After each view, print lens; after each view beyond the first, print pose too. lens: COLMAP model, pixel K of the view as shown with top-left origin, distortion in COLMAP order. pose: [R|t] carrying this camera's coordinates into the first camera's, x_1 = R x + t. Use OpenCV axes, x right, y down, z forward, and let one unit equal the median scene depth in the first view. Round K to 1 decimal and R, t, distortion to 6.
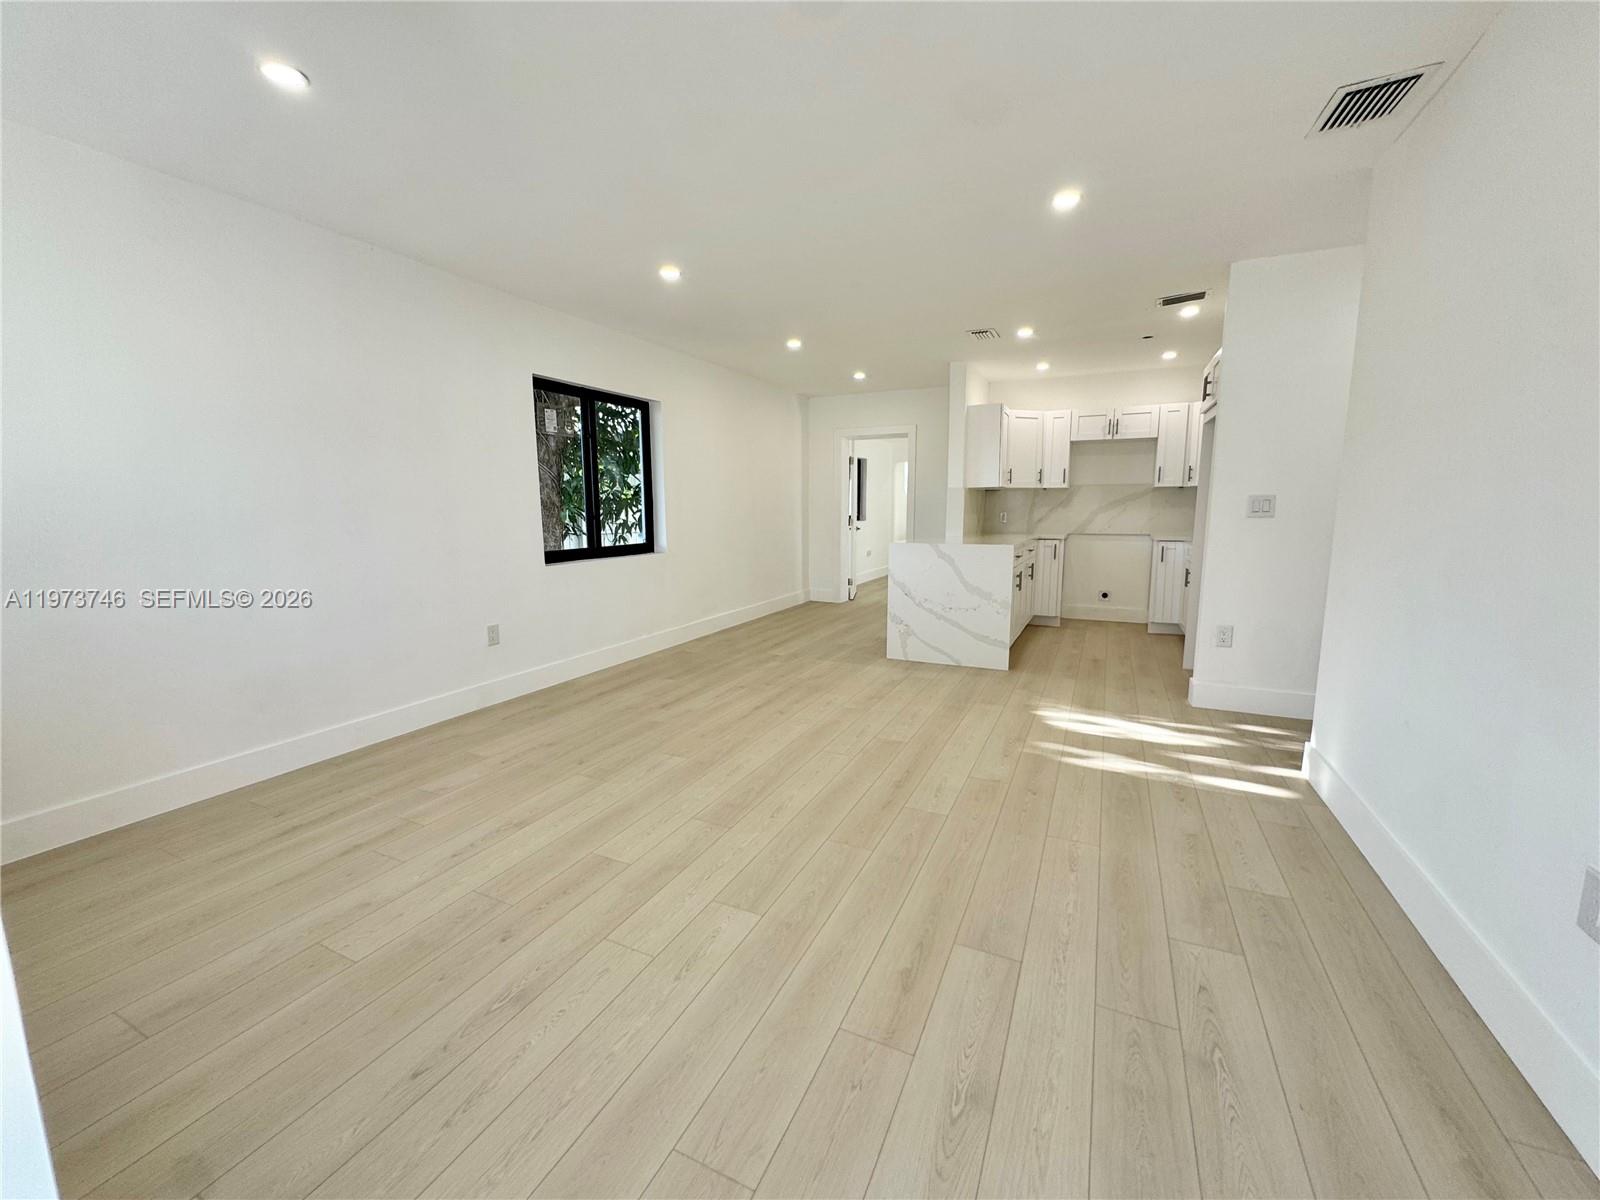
lens RADIAL K [[639.9, 0, 799.3], [0, 639.9, 598.4], [0, 0, 1]] dist [-0.004410, 0.000295]
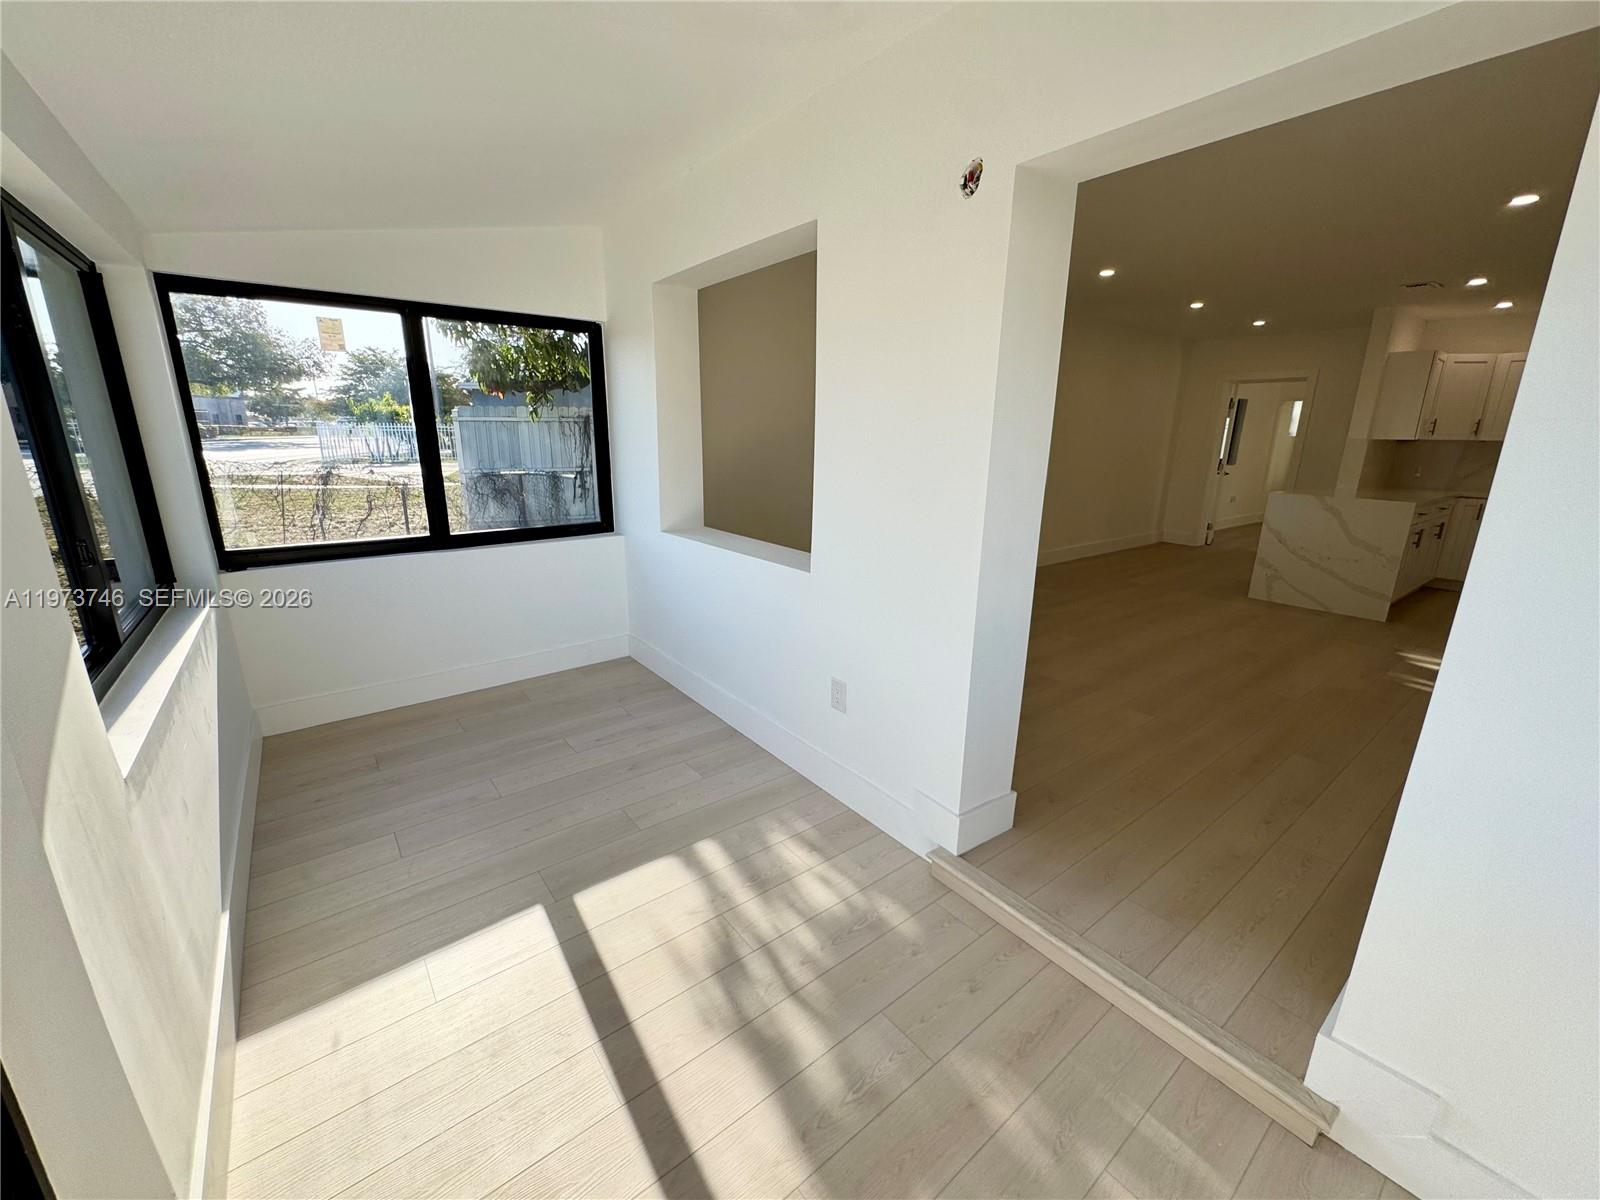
lens RADIAL K [[639.9, 0, 799.3], [0, 639.9, 598.4], [0, 0, 1]] dist [-0.004410, 0.000295]
pose [[0.891591, 0.130989, -0.433483, -0.069179], [-0.083129, 0.988327, 0.127672, 0.016696], [0.445147, -0.077796, 0.892072, -0.299917]]
